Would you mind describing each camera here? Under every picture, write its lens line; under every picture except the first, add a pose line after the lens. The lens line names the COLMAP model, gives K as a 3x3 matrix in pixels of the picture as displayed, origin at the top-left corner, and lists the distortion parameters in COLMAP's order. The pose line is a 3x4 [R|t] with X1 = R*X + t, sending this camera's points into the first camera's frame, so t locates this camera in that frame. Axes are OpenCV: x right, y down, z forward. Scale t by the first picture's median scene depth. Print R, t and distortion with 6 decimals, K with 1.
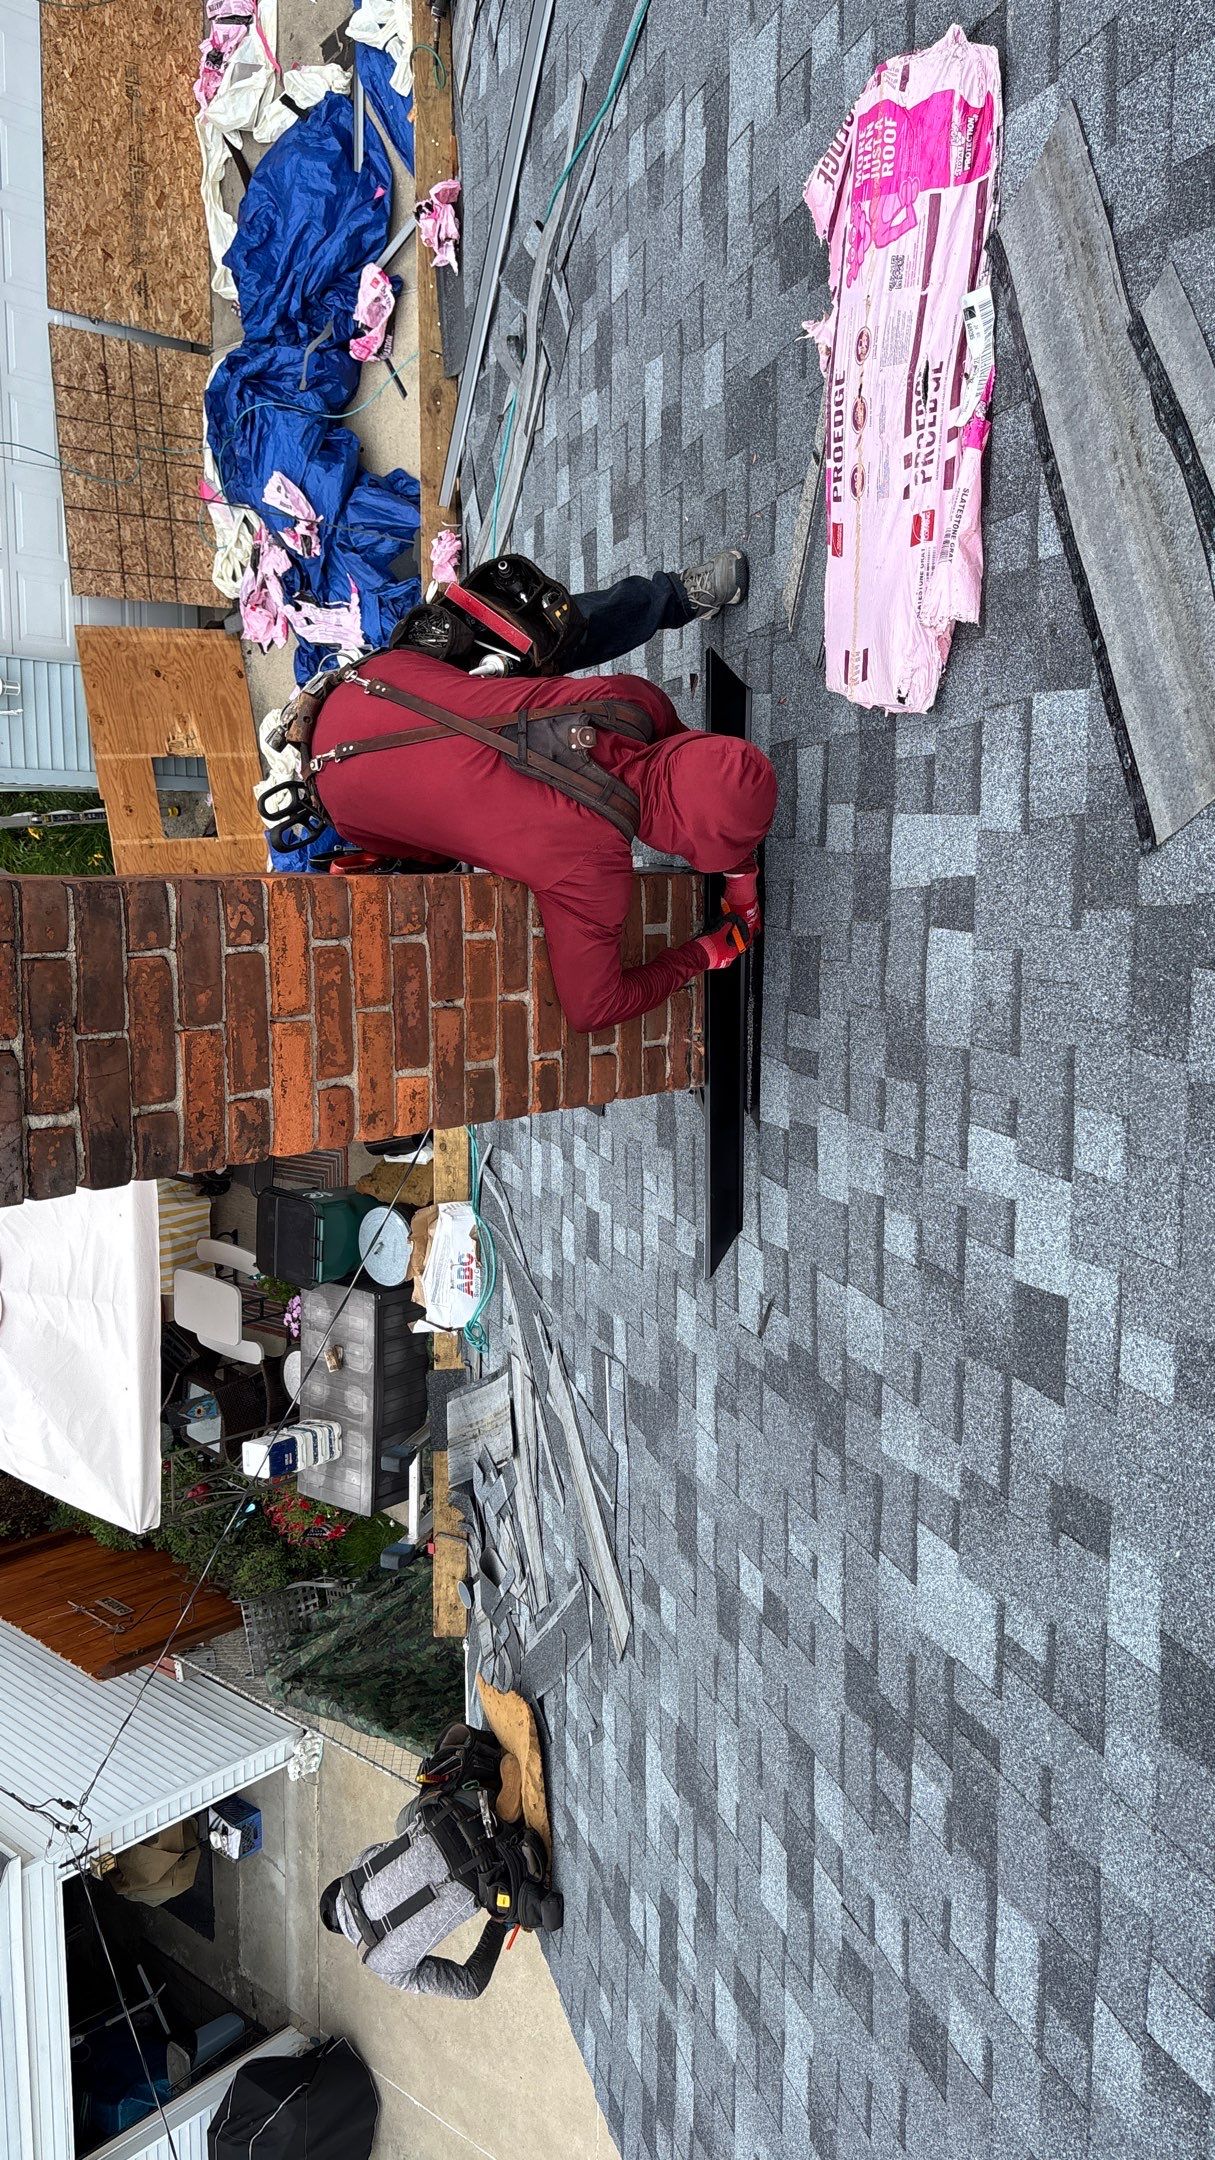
lens RADIAL K [[1625.3, 0, 629.7], [0, 1625.3, 1032.4], [0, 0, 1]] dist [0.055193, -0.092879]
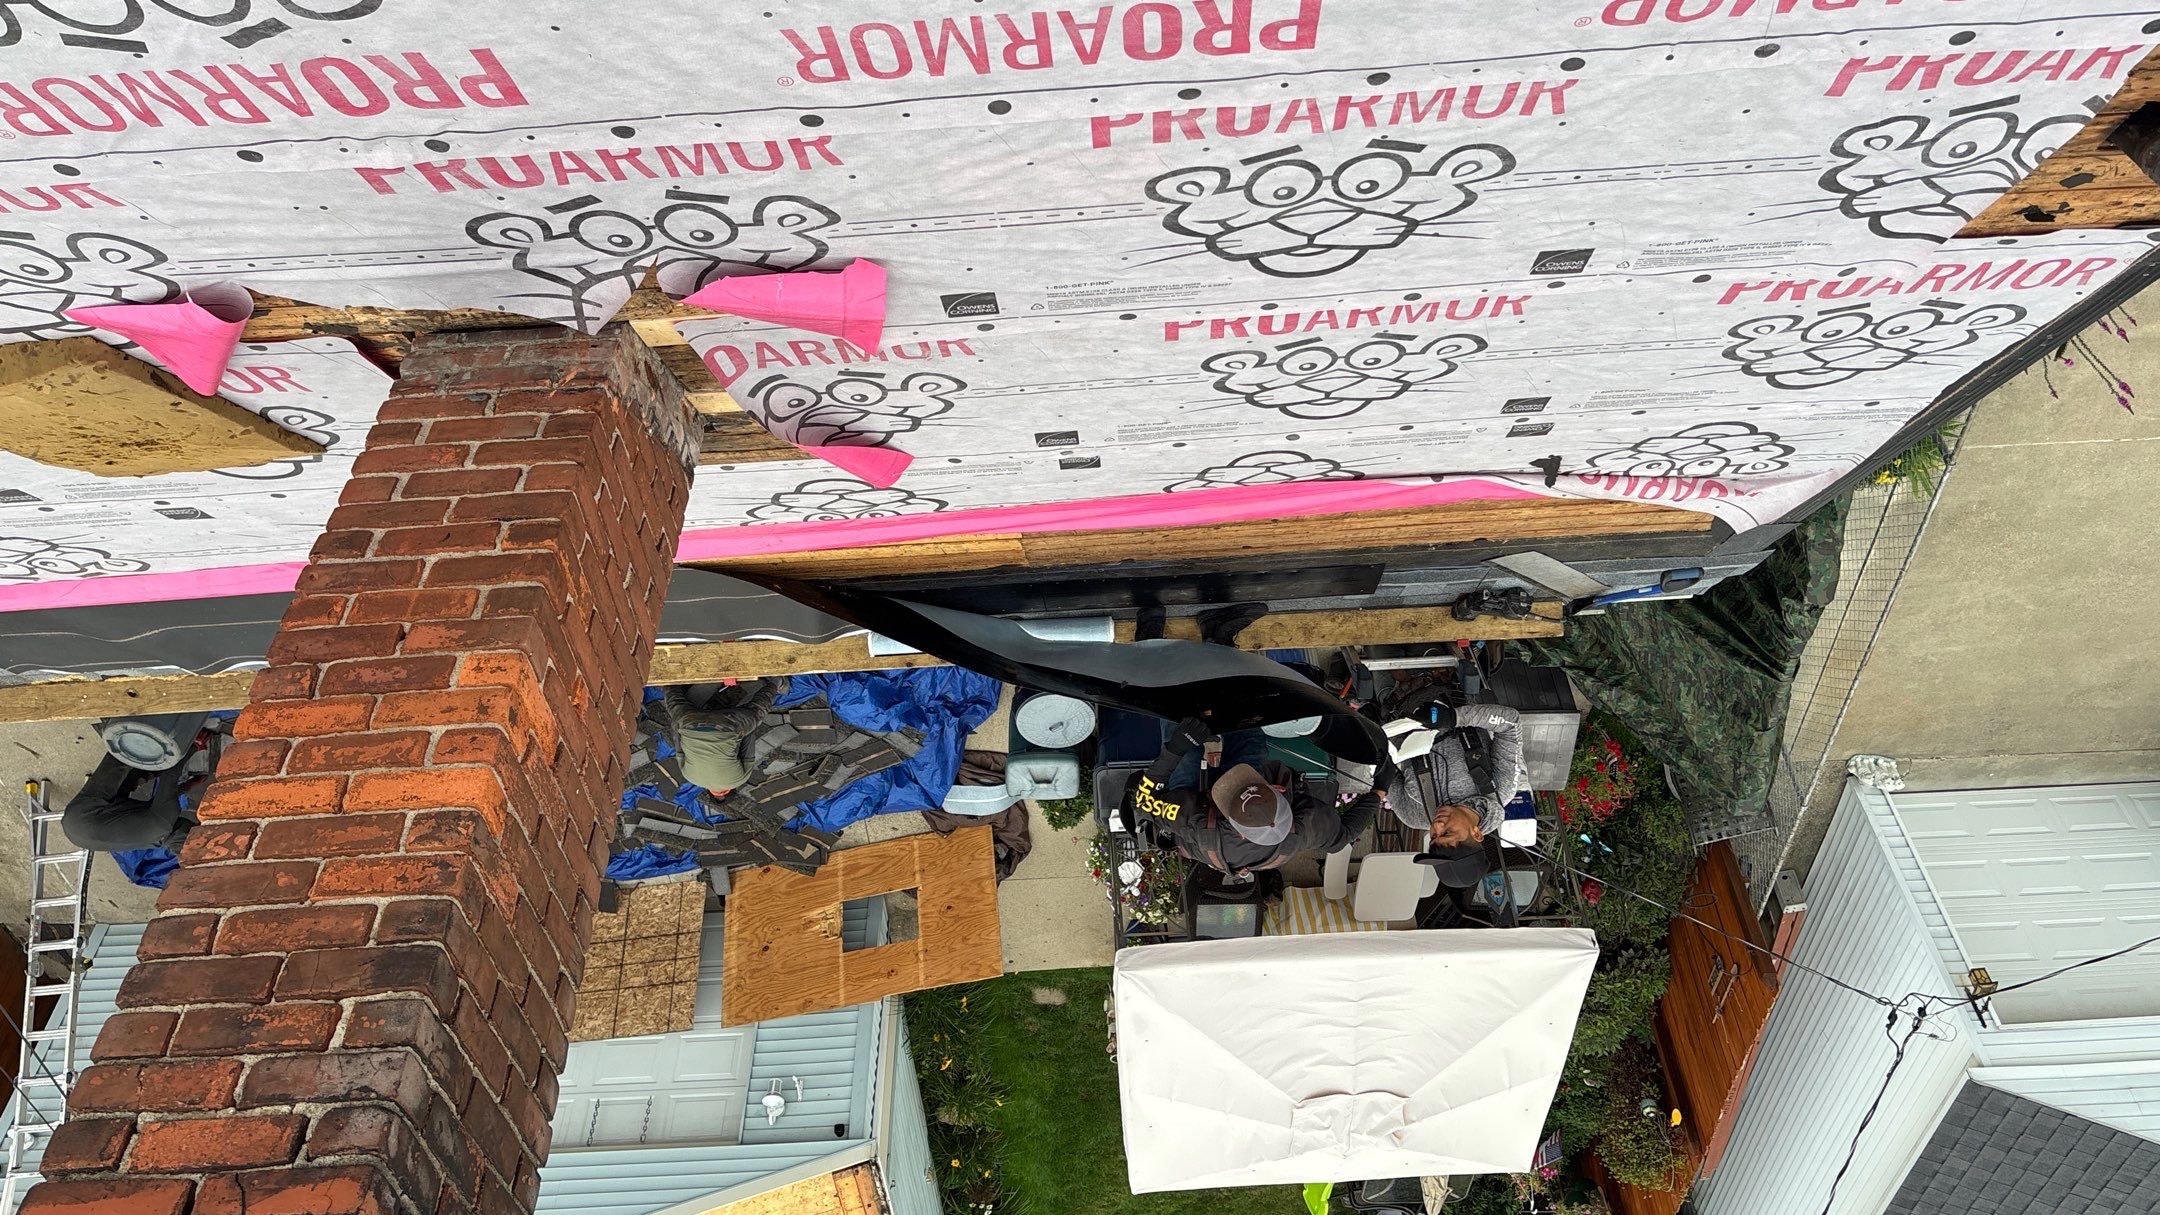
lens RADIAL K [[1643.3, 0, 1087.5], [0, 1643.3, 619.5], [0, 0, 1]] dist [0.020562, 0.003756]
pose [[-0.053626, -0.995317, -0.080422, -0.029631], [0.991797, -0.043732, -0.120108, 0.354367], [0.116028, -0.086204, 0.989498, 0.046226]]
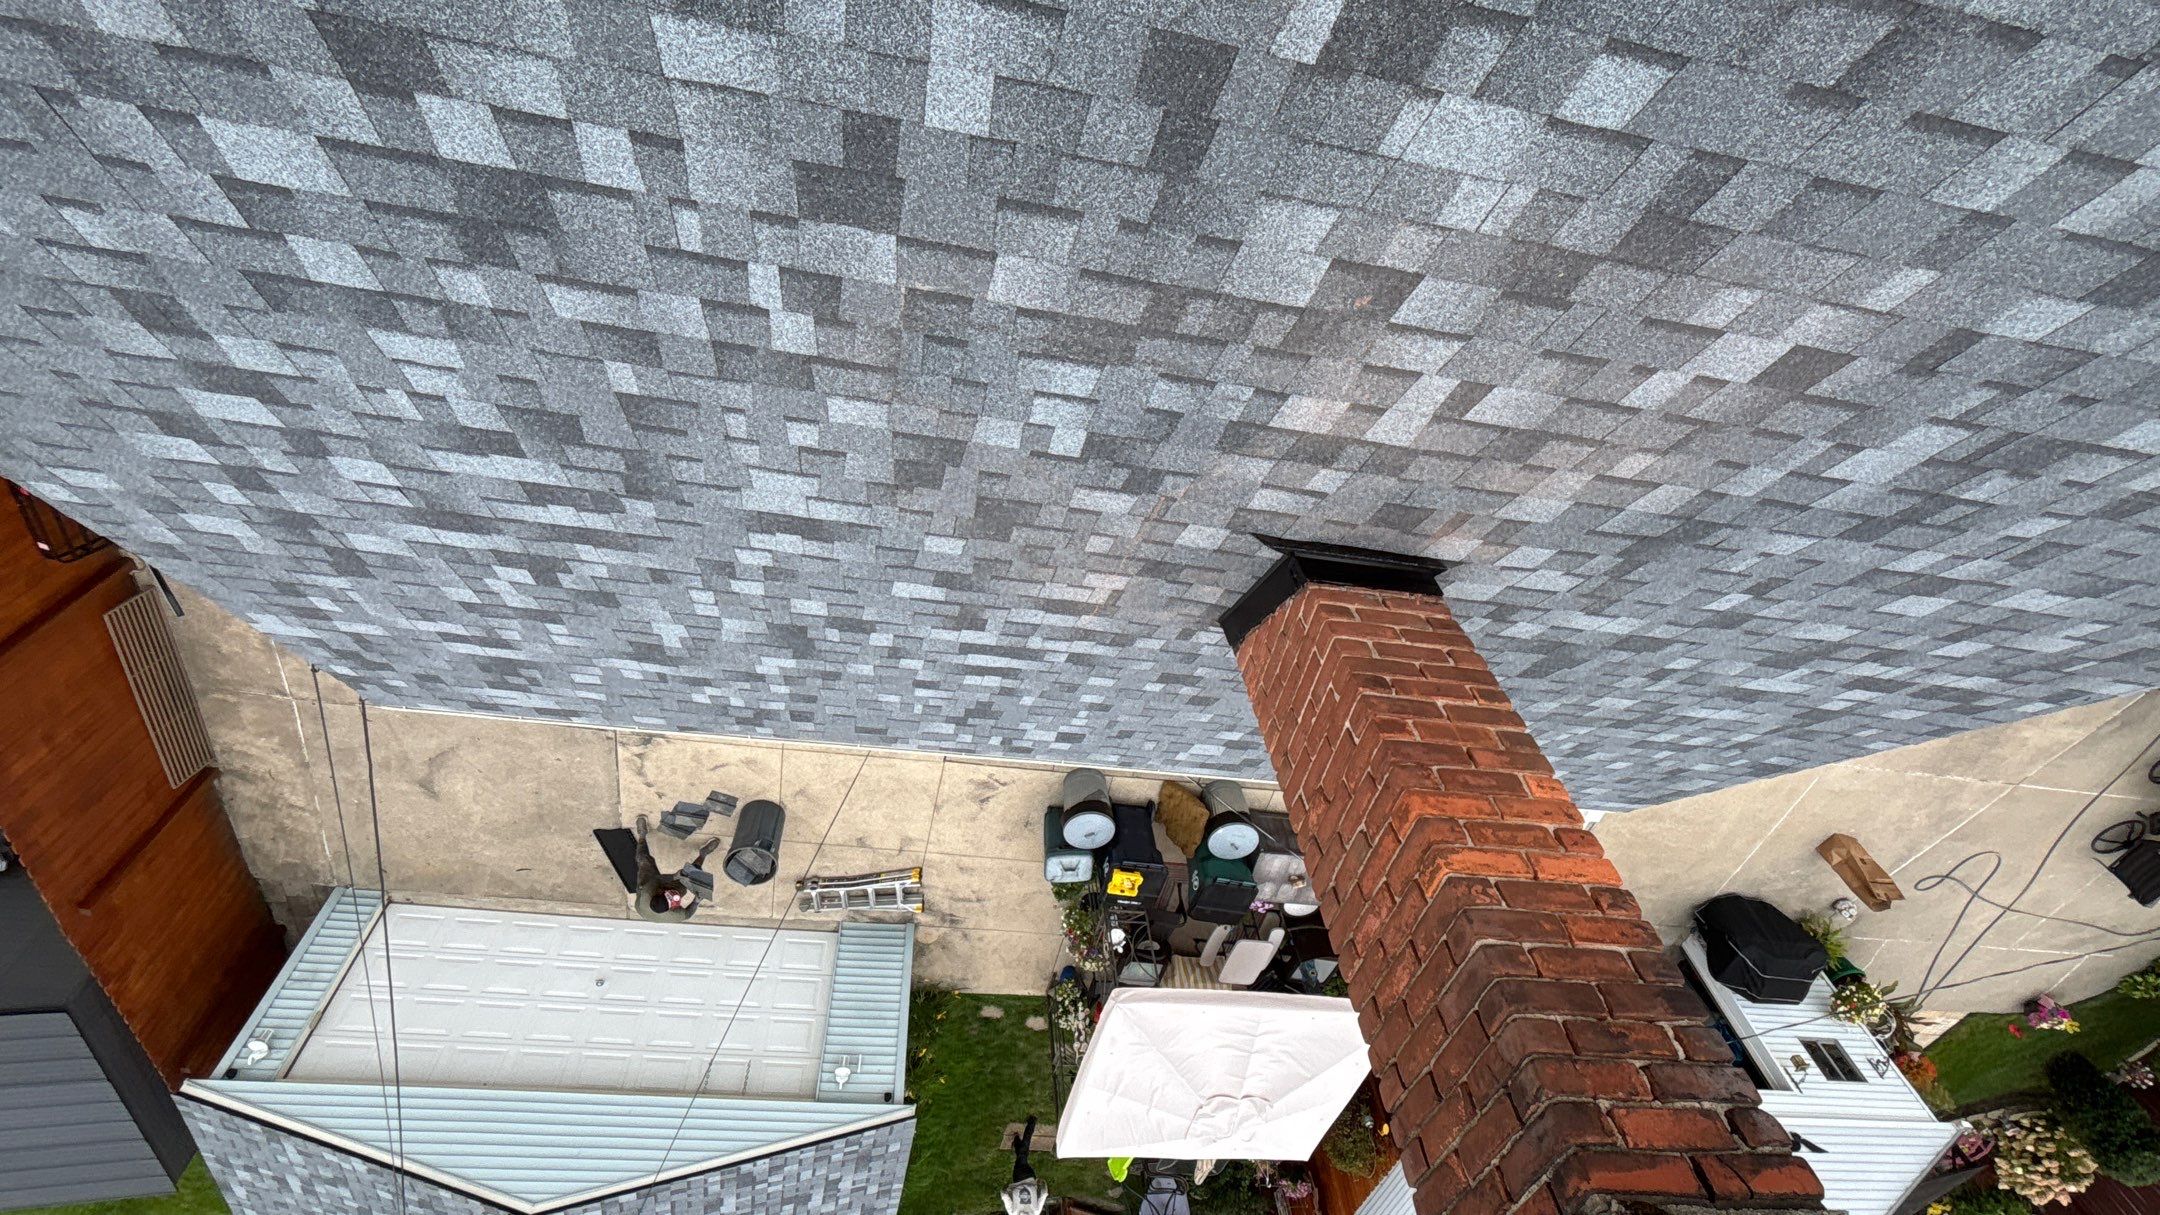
lens RADIAL K [[1004.8, 0, 1078.3], [0, 1004.8, 597.2], [0, 0, 1]] dist [-0.003917, 0.004088]
pose [[0.101579, -0.990344, 0.094342, -0.064315], [0.991643, 0.108380, 0.069991, -0.300684], [-0.079540, 0.086444, 0.993076, 0.095051]]
